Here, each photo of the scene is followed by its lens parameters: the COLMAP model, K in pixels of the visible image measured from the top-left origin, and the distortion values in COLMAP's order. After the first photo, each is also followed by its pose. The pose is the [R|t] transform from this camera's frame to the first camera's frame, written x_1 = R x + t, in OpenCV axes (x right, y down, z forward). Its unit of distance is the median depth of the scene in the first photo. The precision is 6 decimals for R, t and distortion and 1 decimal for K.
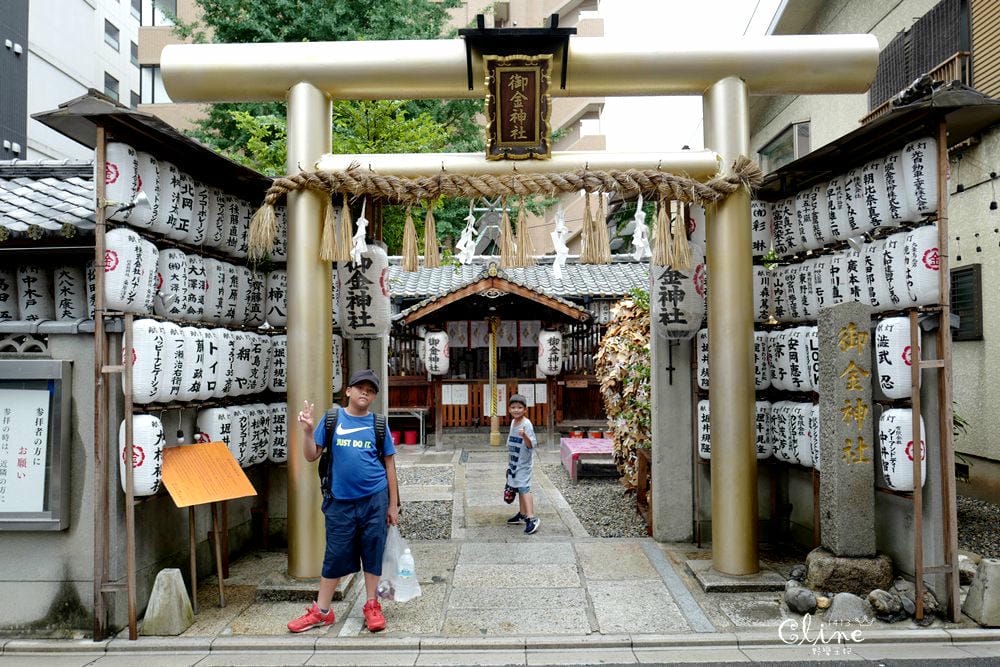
lens RADIAL K [[762.5, 0, 497.2], [0, 762.5, 334.1], [0, 0, 1]] dist [-0.022866, 0.031453]
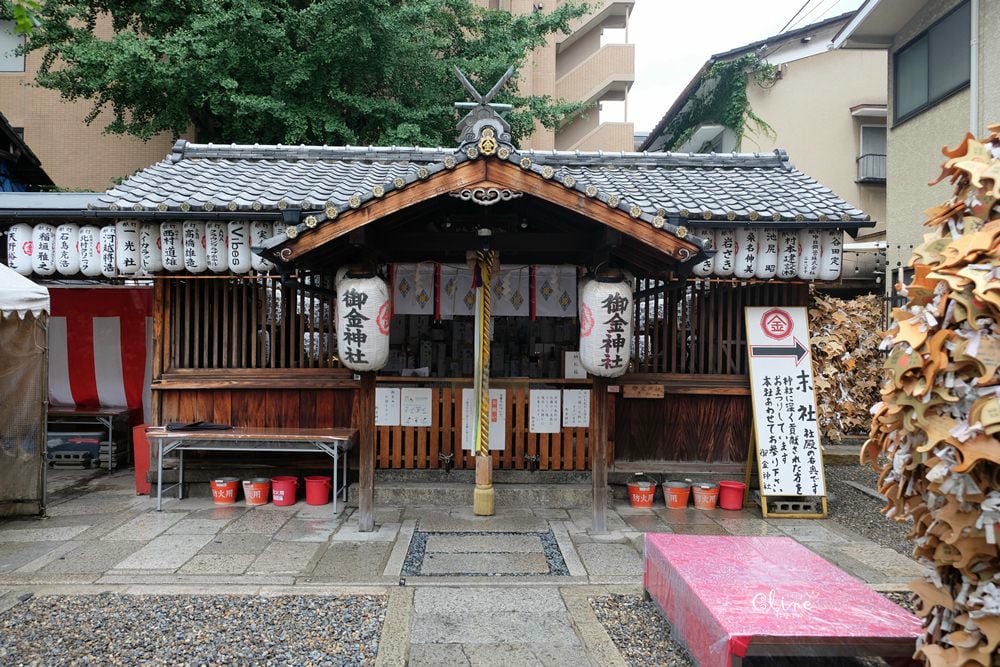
lens RADIAL K [[815.7, 0, 500.2], [0, 815.7, 334.3], [0, 0, 1]] dist [-0.007696, -0.001723]
pose [[0.999473, 0.022201, 0.023674, -0.006443], [-0.022832, 0.999382, 0.026711, 0.014755], [-0.023066, -0.027237, 0.999363, 0.459788]]
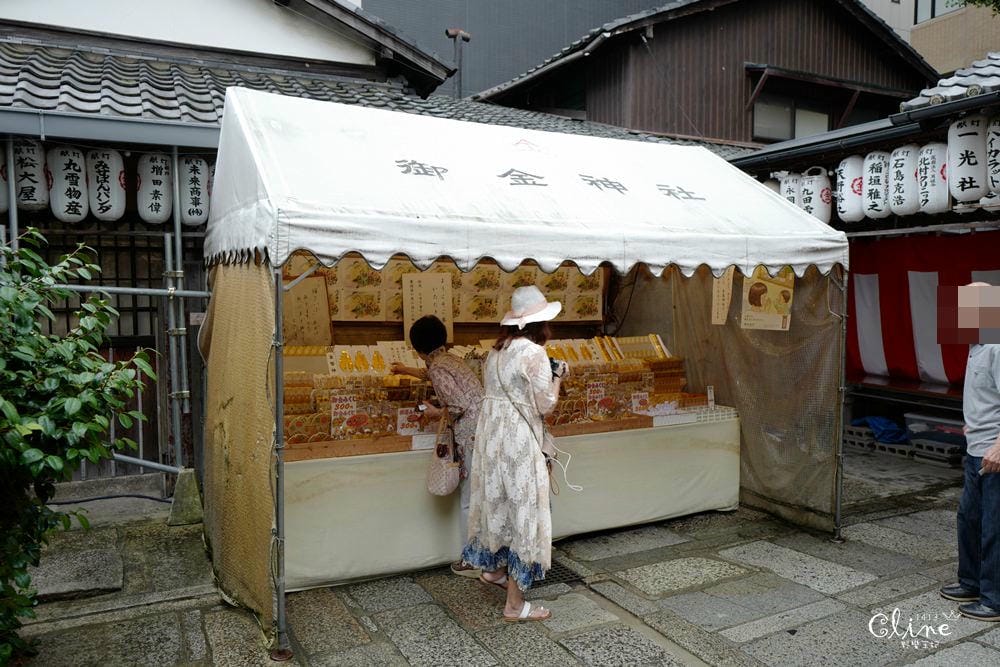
lens RADIAL K [[762.5, 0, 499.8], [0, 762.5, 341.3], [0, 0, 1]] dist [-0.022866, 0.031453]
pose [[0.458285, 0.072857, -0.885814, -0.035306], [0.021751, 0.995417, 0.093124, 0.018734], [0.888539, -0.061945, 0.454600, 0.647129]]
